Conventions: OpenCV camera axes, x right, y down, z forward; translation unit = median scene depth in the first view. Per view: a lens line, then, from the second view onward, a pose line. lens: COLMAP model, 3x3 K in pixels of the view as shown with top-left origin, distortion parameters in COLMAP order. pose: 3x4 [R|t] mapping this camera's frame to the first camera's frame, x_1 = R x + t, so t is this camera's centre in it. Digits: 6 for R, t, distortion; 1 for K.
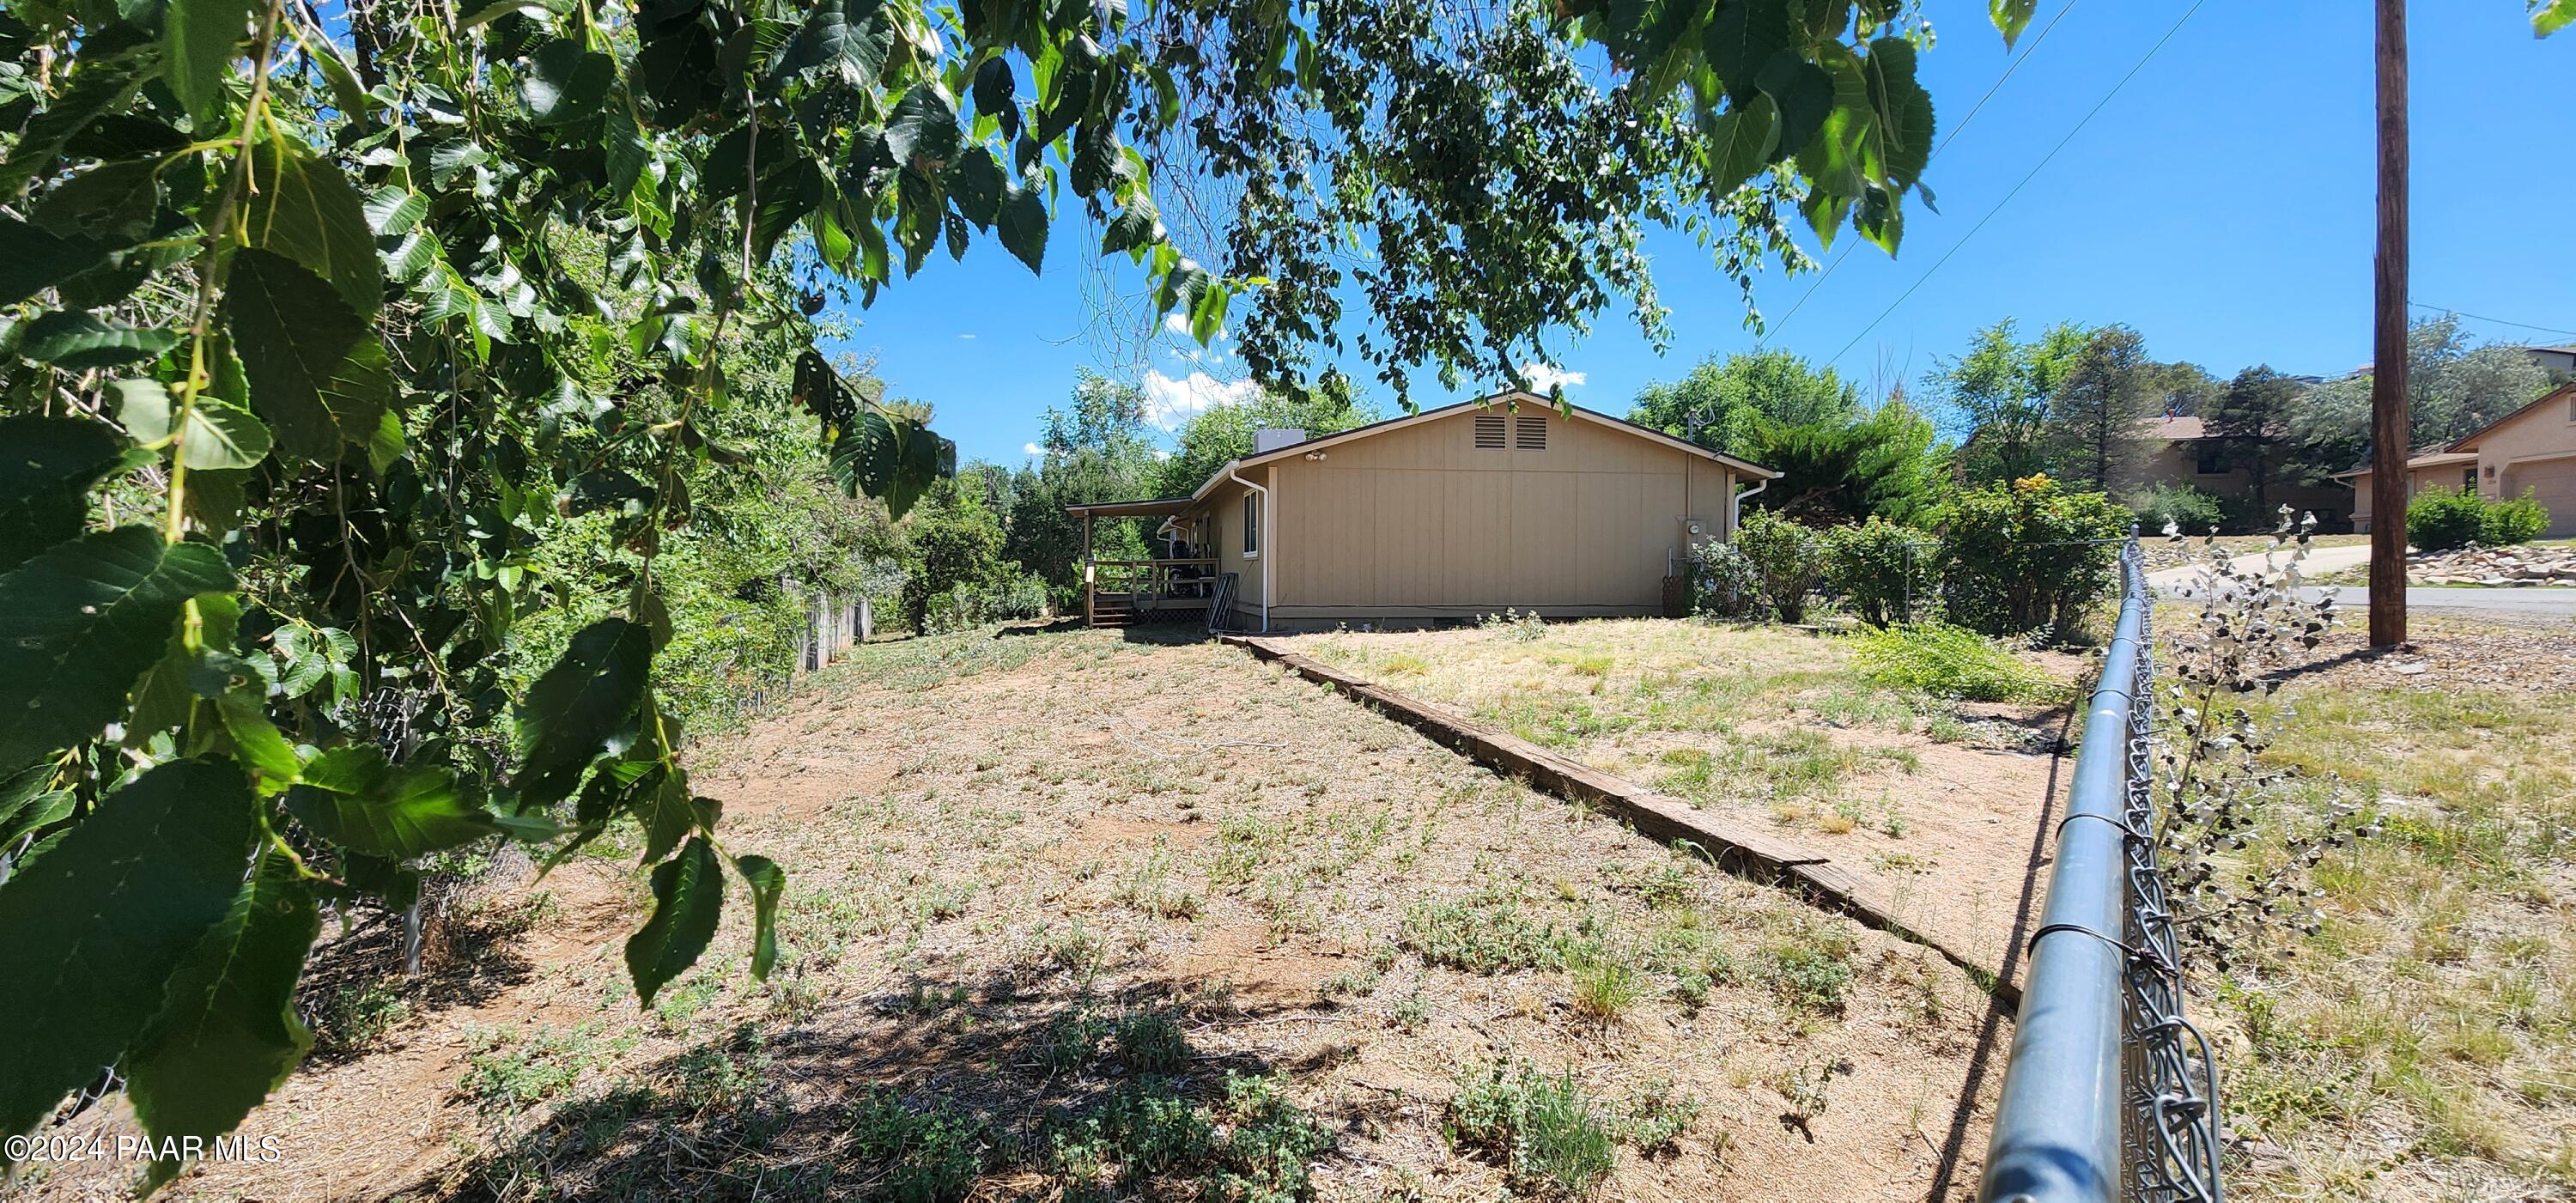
lens RADIAL K [[1064.0, 0, 1286.8], [0, 1064.0, 598.1], [0, 0, 1]] dist [0.003016, -0.000326]
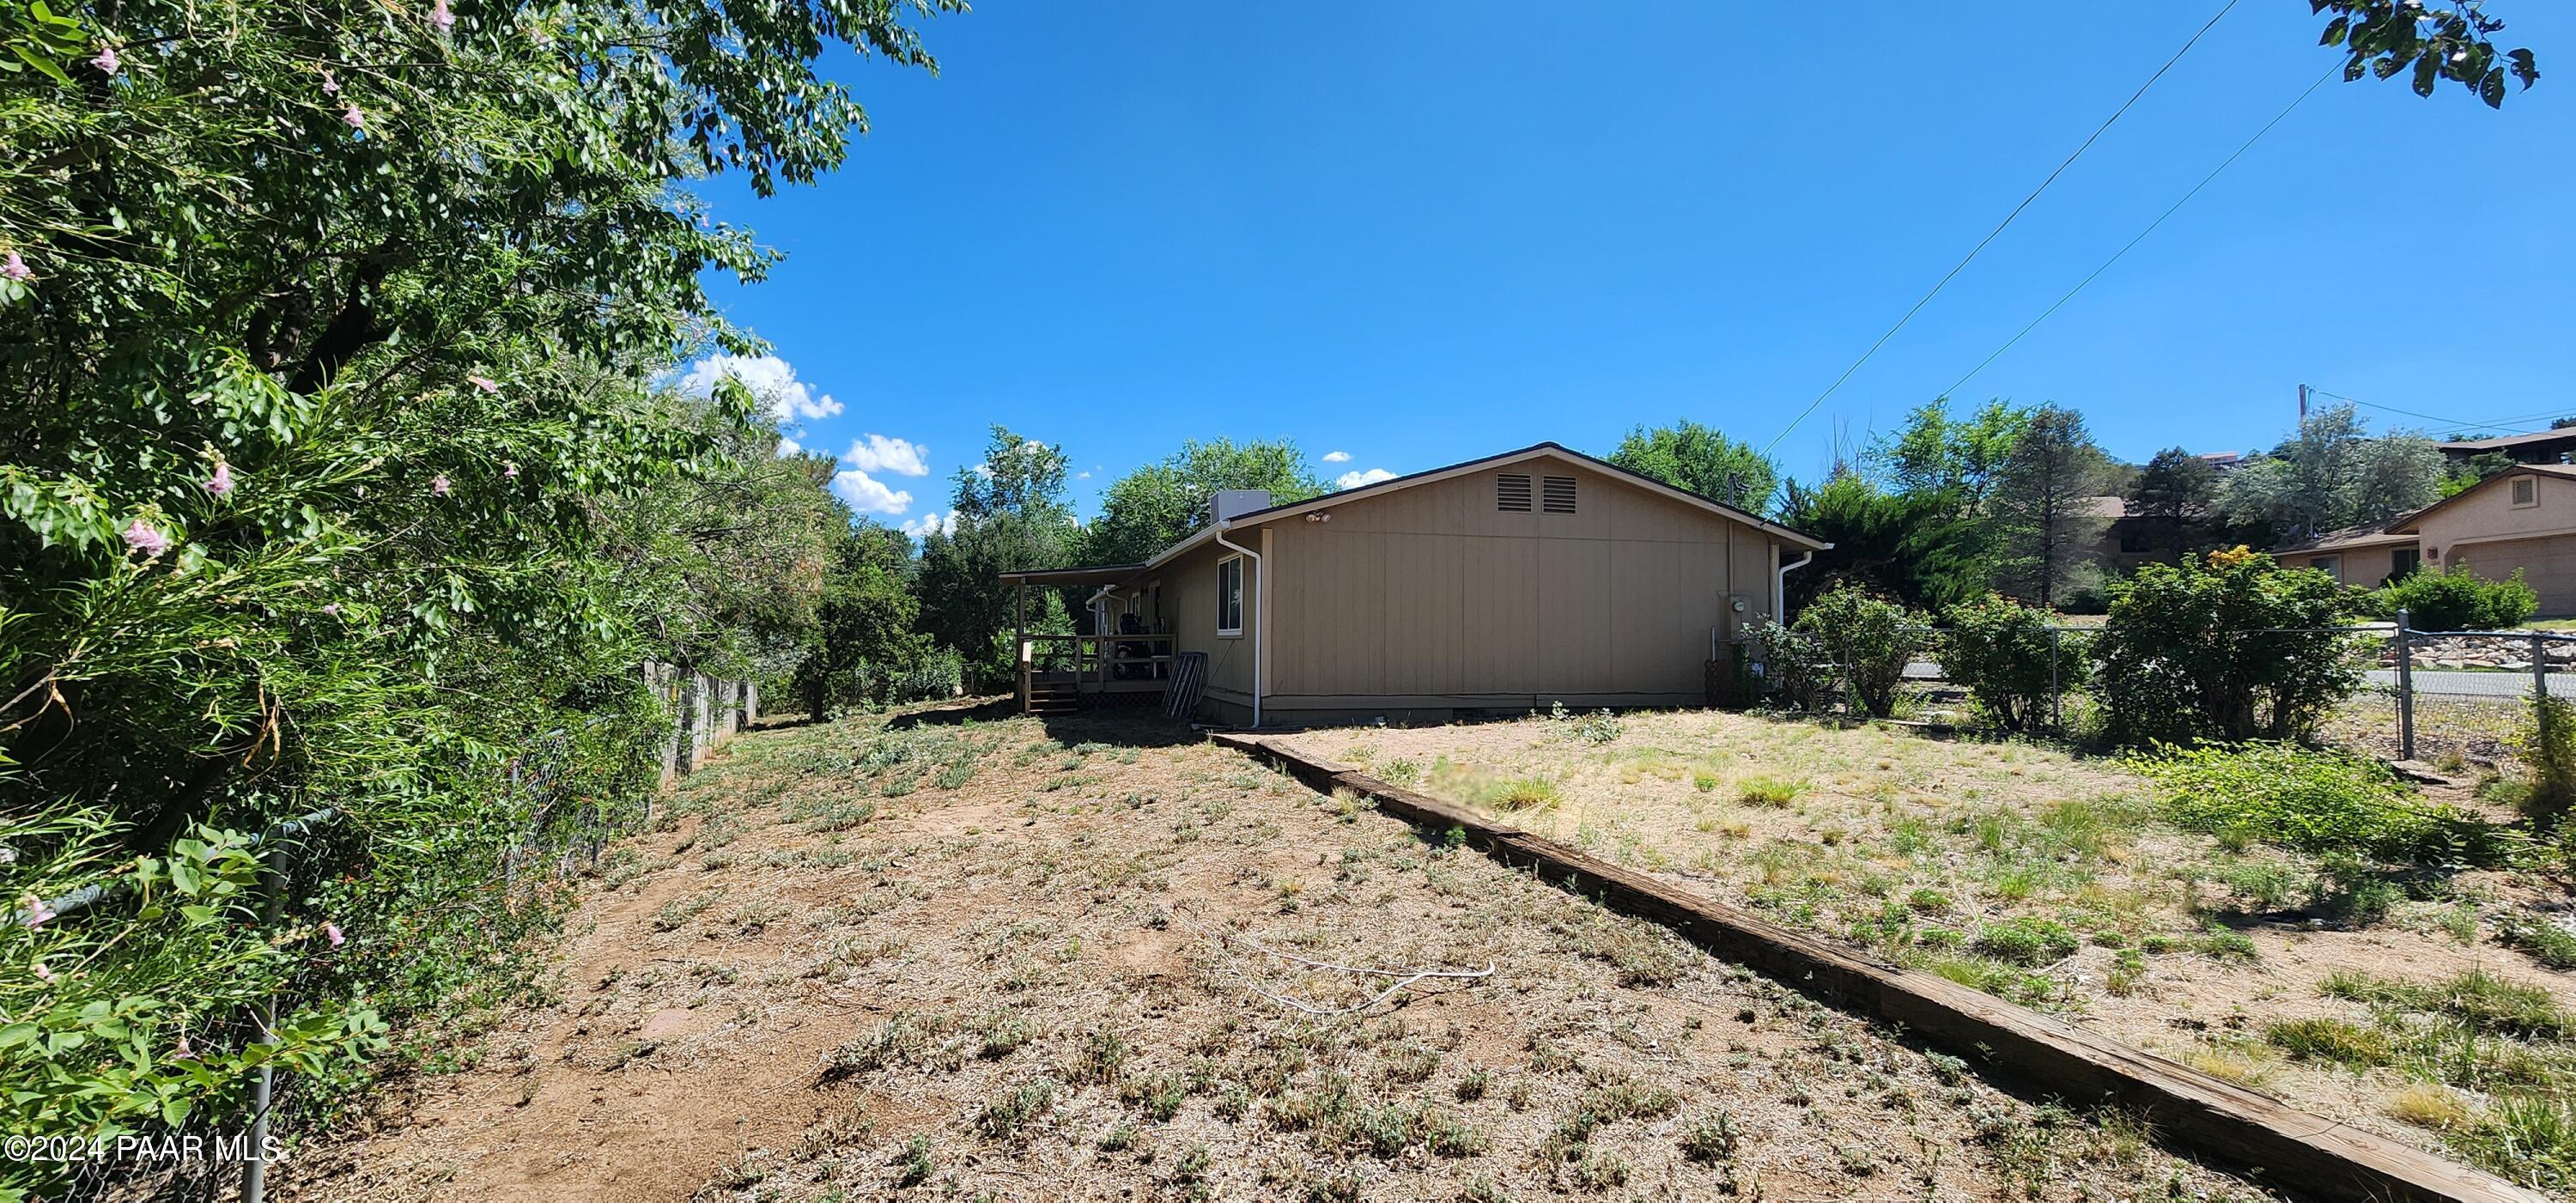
lens RADIAL K [[1064.0, 0, 1288.7], [0, 1064.0, 604.9], [0, 0, 1]] dist [0.003016, -0.000326]
pose [[0.995664, 0.007198, 0.092740, -0.051533], [-0.001760, 0.998281, -0.058580, -0.010047], [-0.093002, 0.058163, 0.993966, 0.117891]]
